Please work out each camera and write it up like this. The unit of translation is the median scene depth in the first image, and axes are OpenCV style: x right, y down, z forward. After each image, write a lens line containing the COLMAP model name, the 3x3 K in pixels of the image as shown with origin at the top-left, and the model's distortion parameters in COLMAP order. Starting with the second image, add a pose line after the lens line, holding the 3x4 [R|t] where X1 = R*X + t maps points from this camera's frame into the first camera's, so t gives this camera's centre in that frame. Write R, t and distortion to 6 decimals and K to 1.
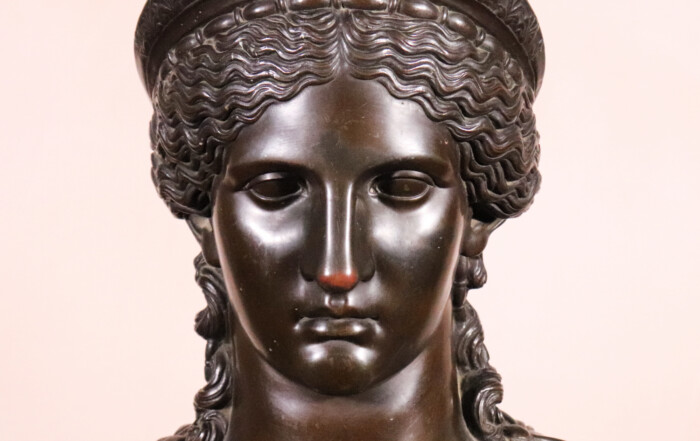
lens RADIAL K [[1844.7, 0, 350.0], [0, 1844.7, 220.5], [0, 0, 1]] dist [0.055566, 0.320527]
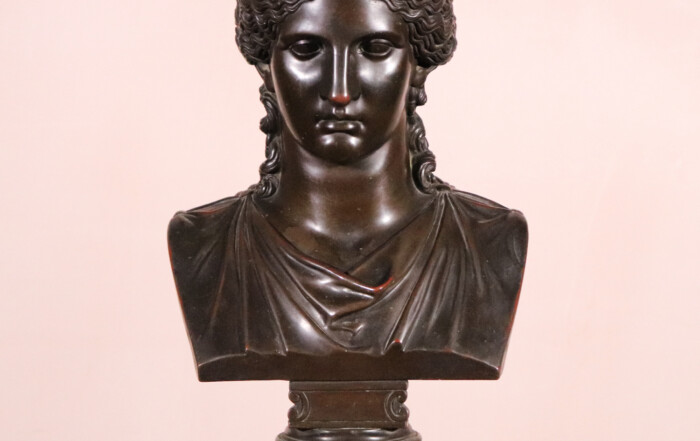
lens RADIAL K [[1844.7, 0, 350.0], [0, 1844.7, 220.5], [0, 0, 1]] dist [0.055566, 0.320527]
pose [[0.999816, 0.006192, -0.018171, 0.036630], [-0.004560, 0.996066, 0.088497, -0.009755], [0.018647, -0.088398, 0.995911, -0.813090]]
